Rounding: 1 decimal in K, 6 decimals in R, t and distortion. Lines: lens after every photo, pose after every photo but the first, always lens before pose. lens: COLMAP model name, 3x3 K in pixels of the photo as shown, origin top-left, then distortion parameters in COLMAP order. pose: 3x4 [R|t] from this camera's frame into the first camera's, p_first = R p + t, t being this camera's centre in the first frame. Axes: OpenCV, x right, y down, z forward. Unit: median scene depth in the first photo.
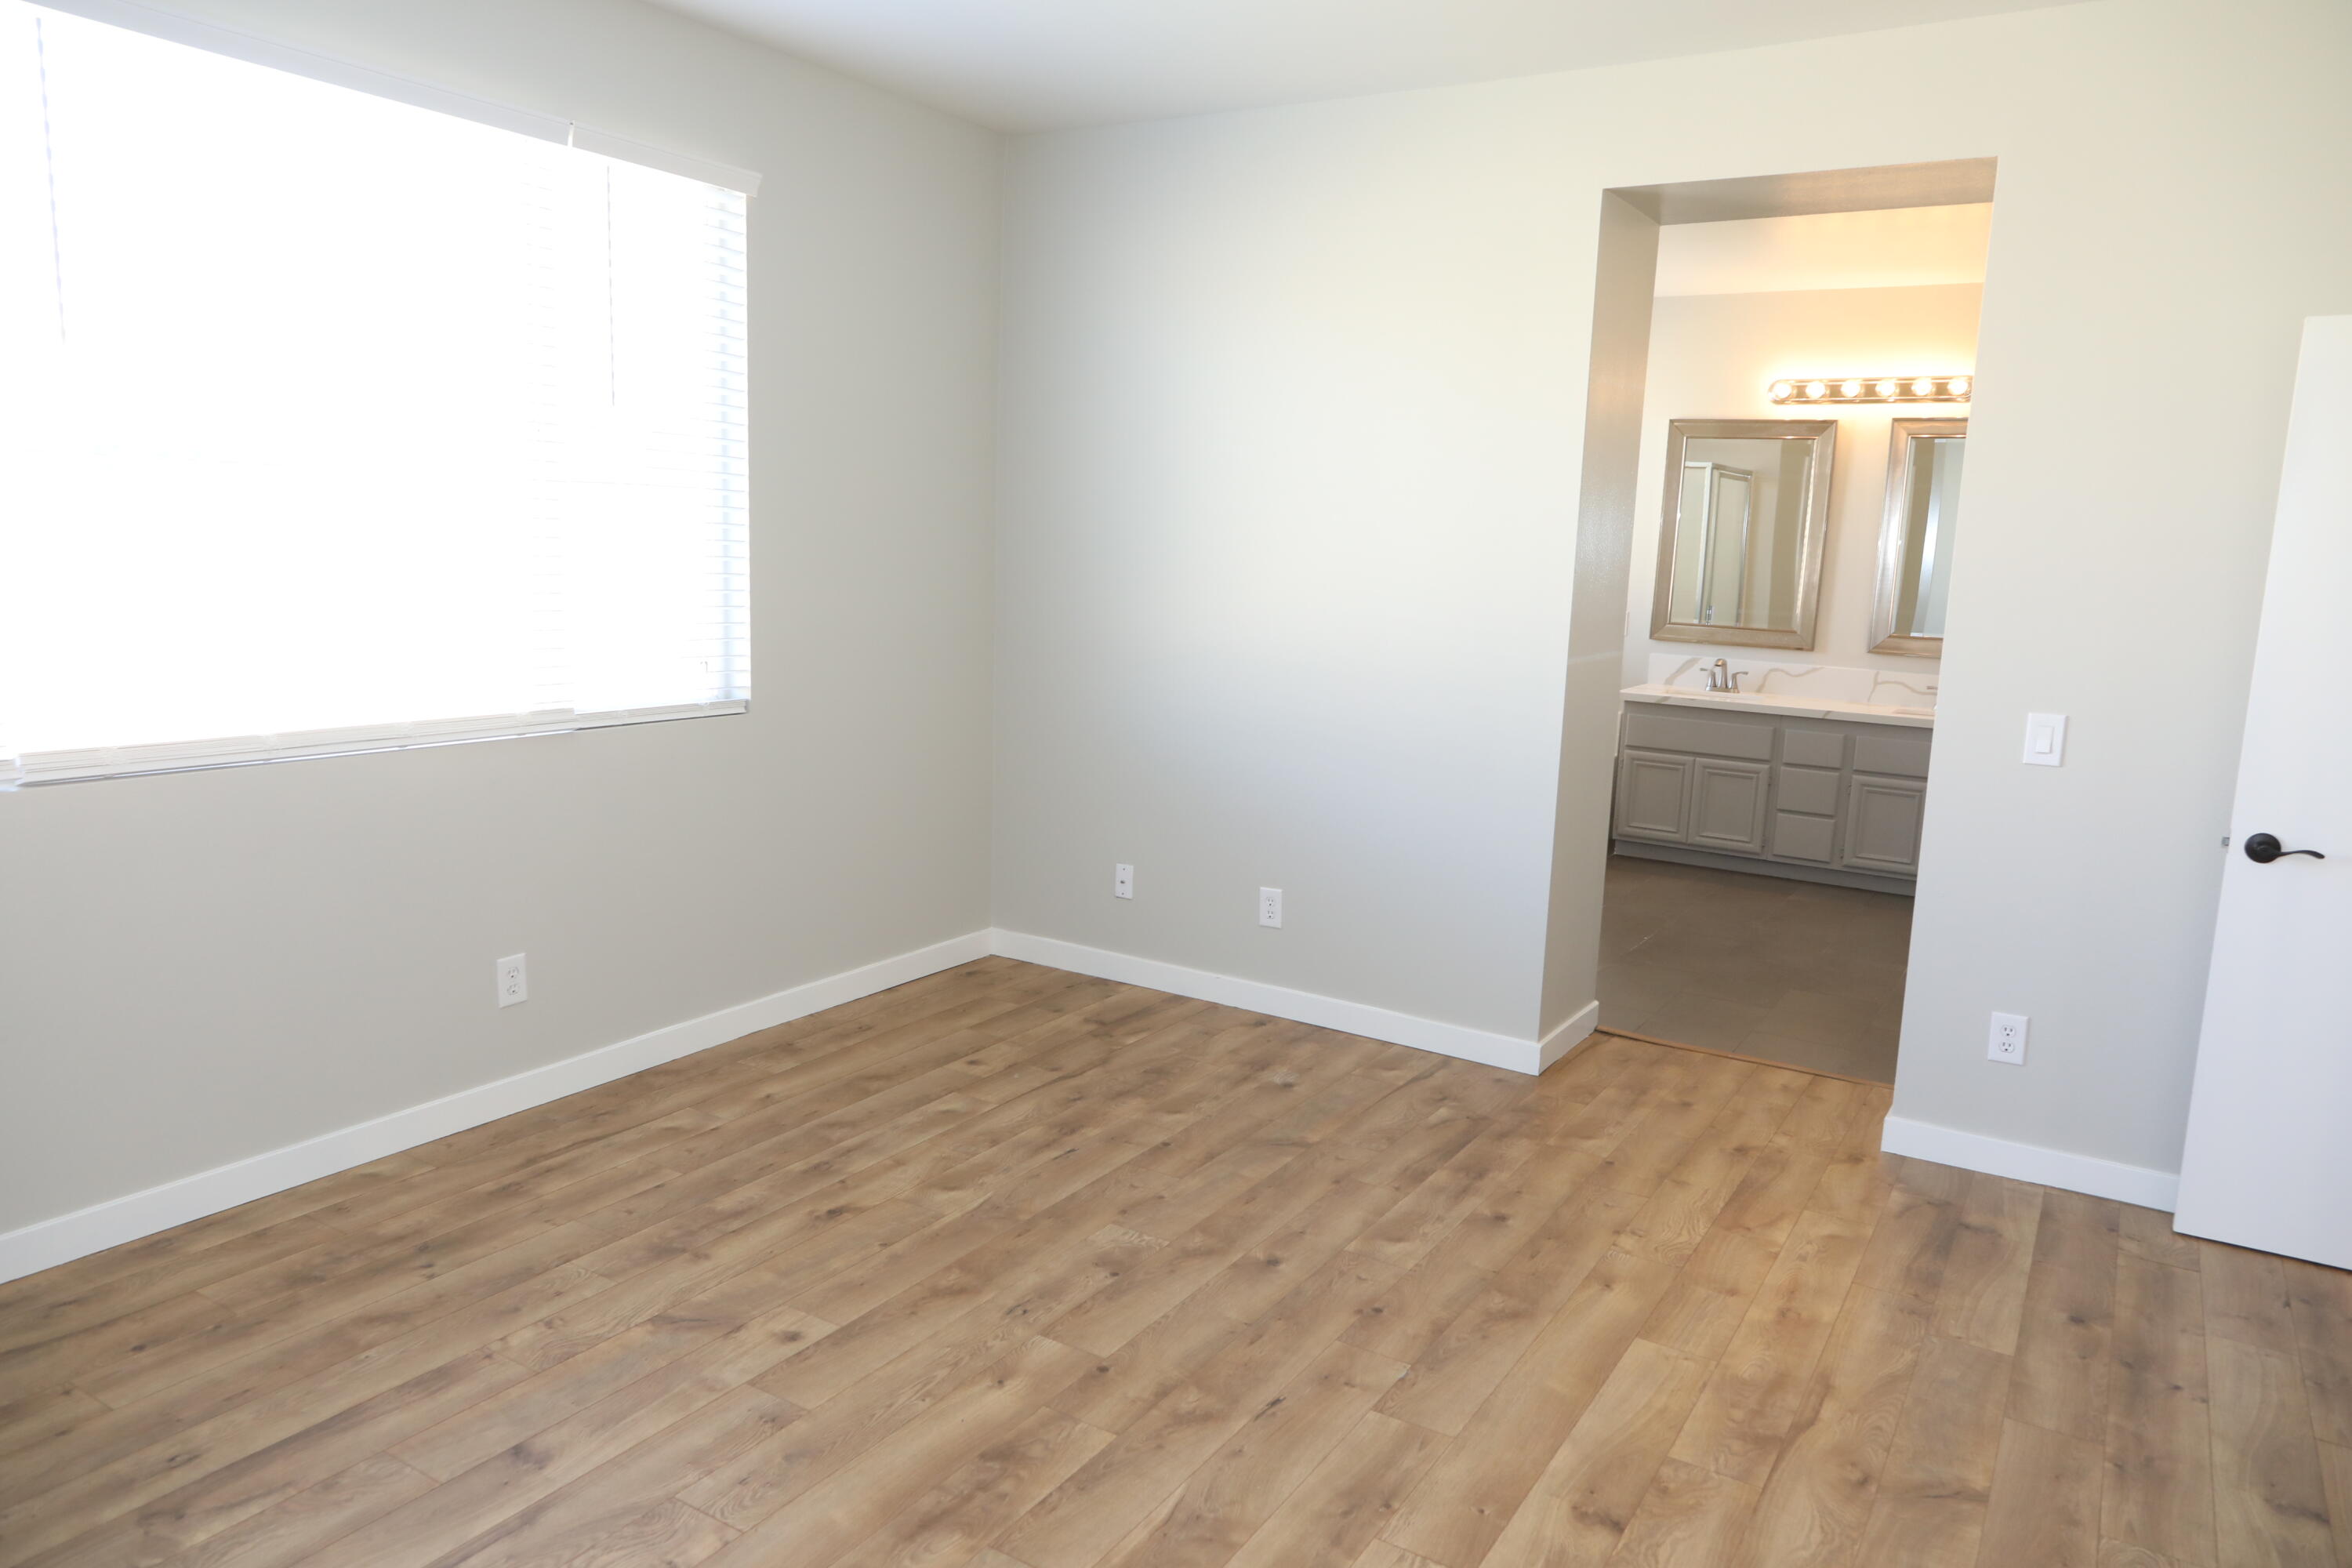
lens RADIAL K [[1580.8, 0, 1176.0], [0, 1580.8, 784.0], [0, 0, 1]] dist [0.000419, 0.005224]
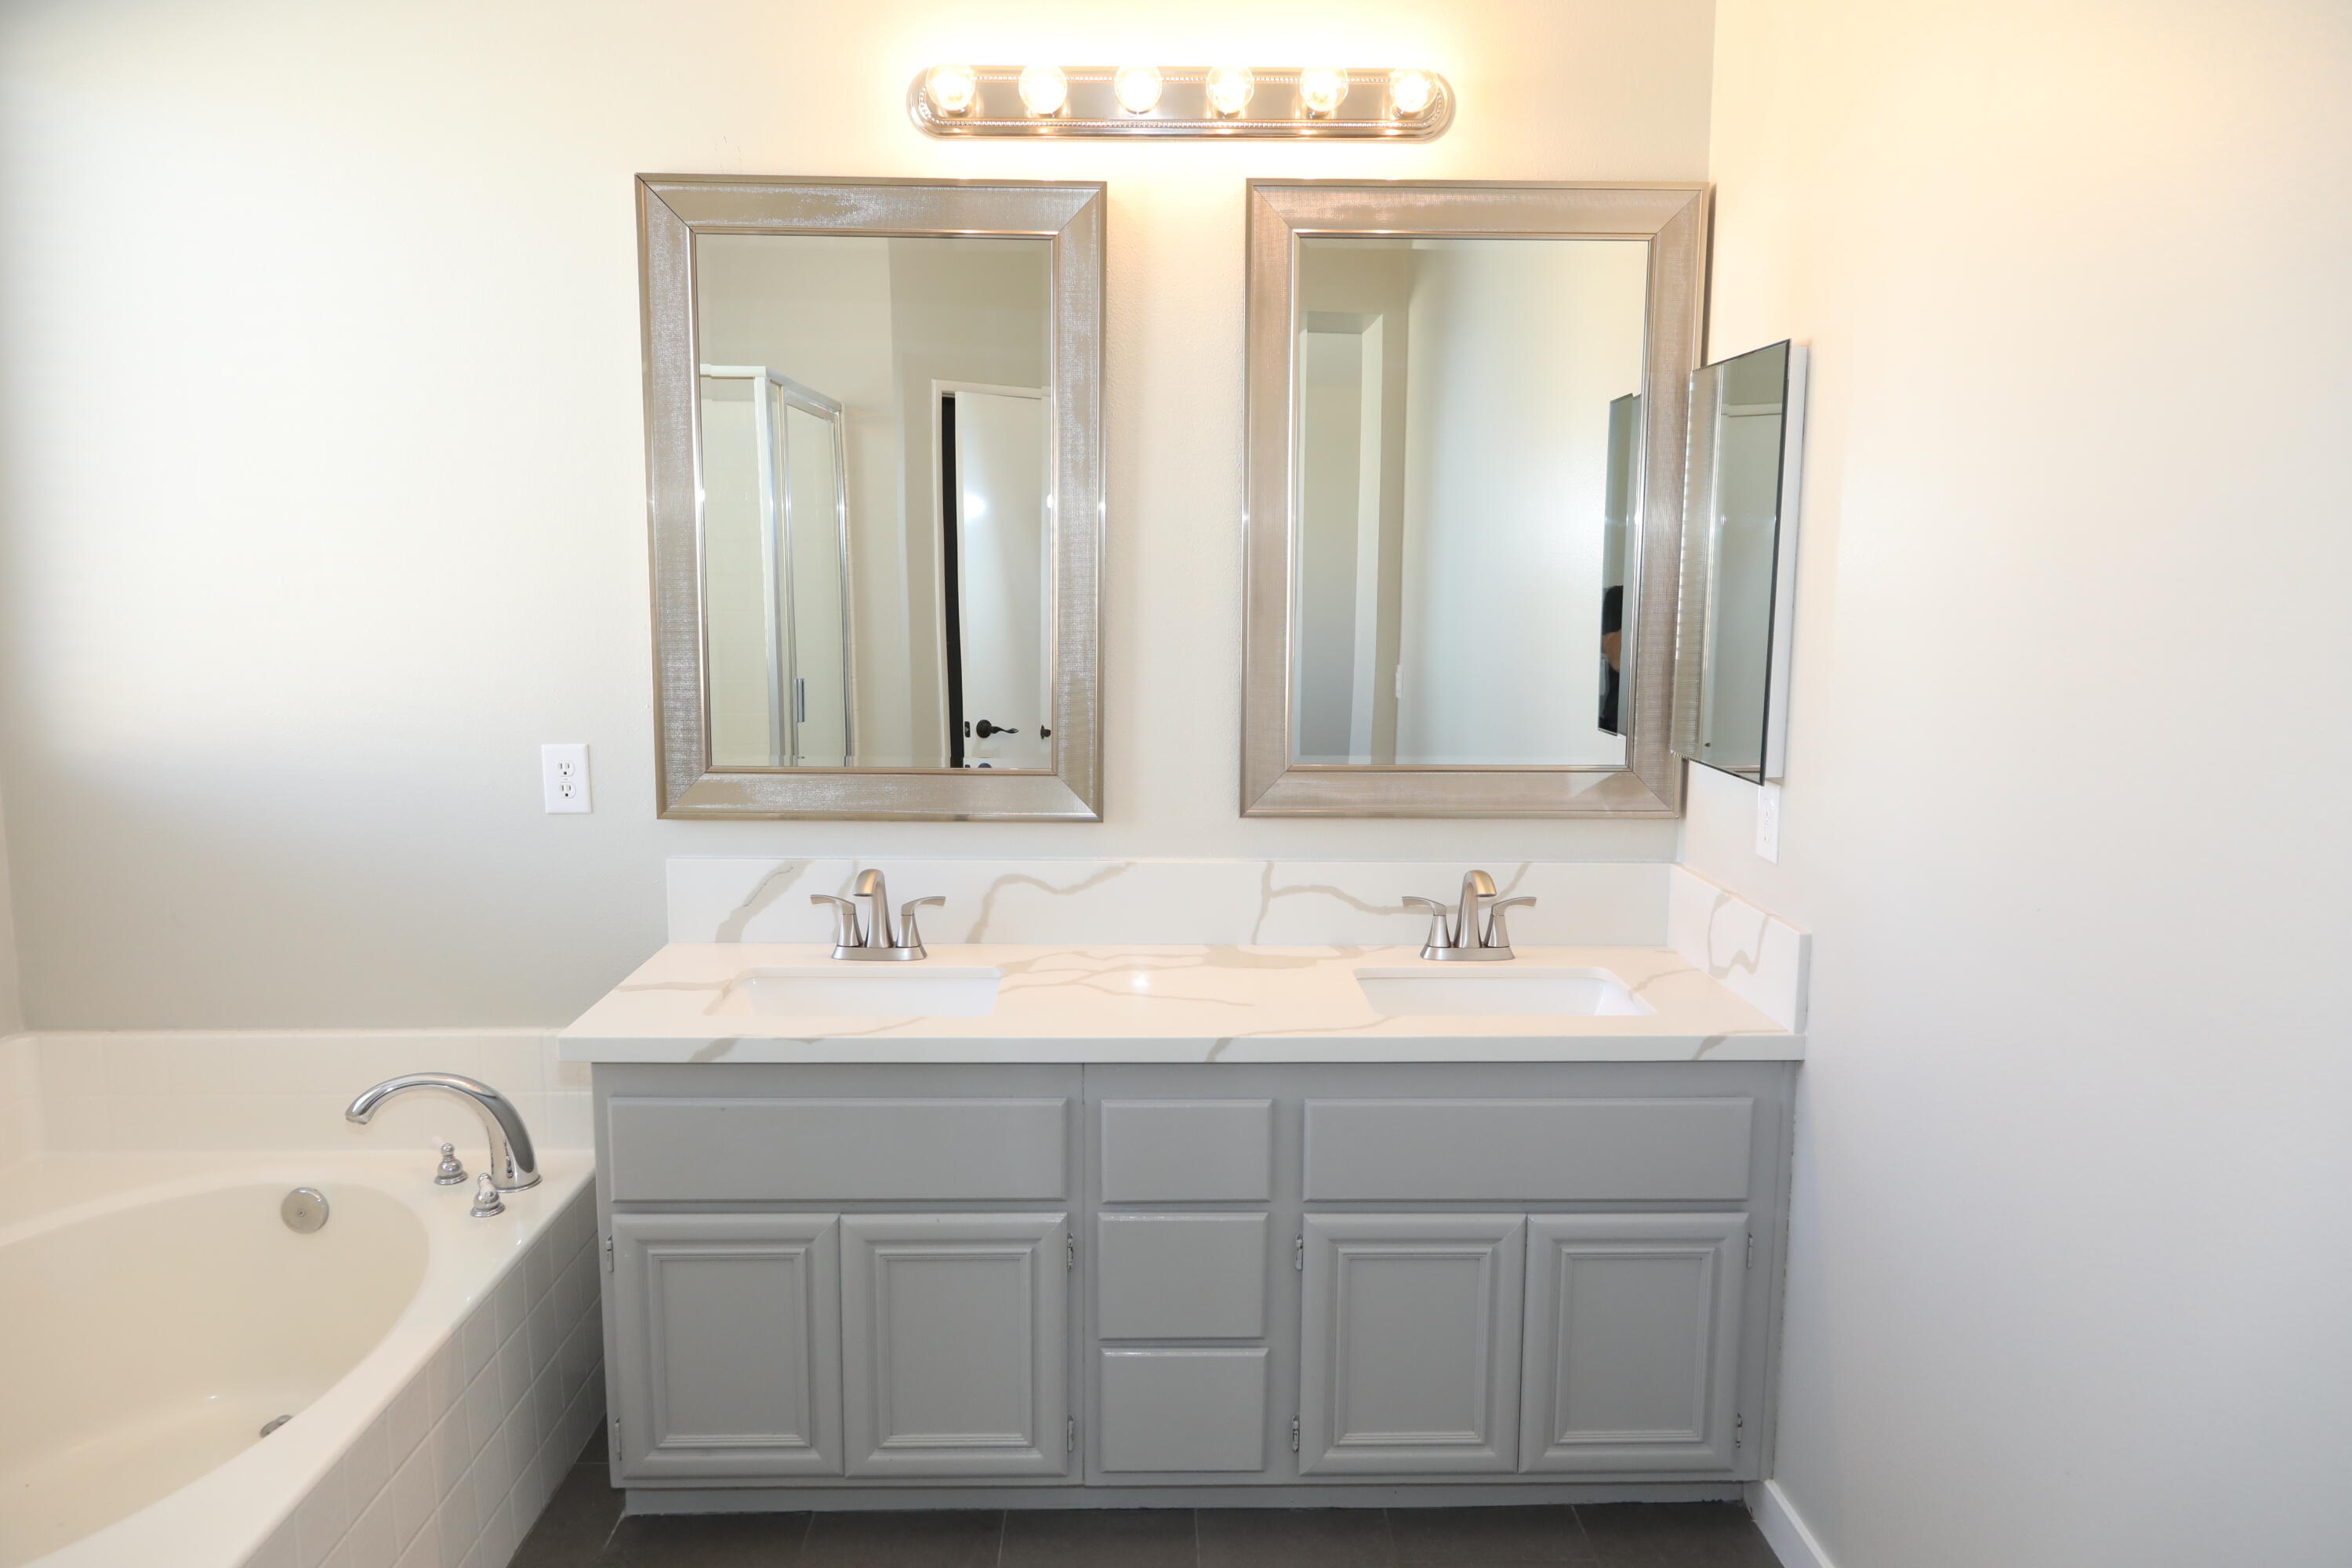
lens RADIAL K [[1580.8, 0, 1176.0], [0, 1580.8, 784.0], [0, 0, 1]] dist [0.000419, 0.005224]
pose [[0.834598, -0.105318, 0.540698, 0.278530], [0.112620, 0.993443, 0.019668, -0.125530], [-0.539225, 0.044479, 0.840987, 0.867675]]
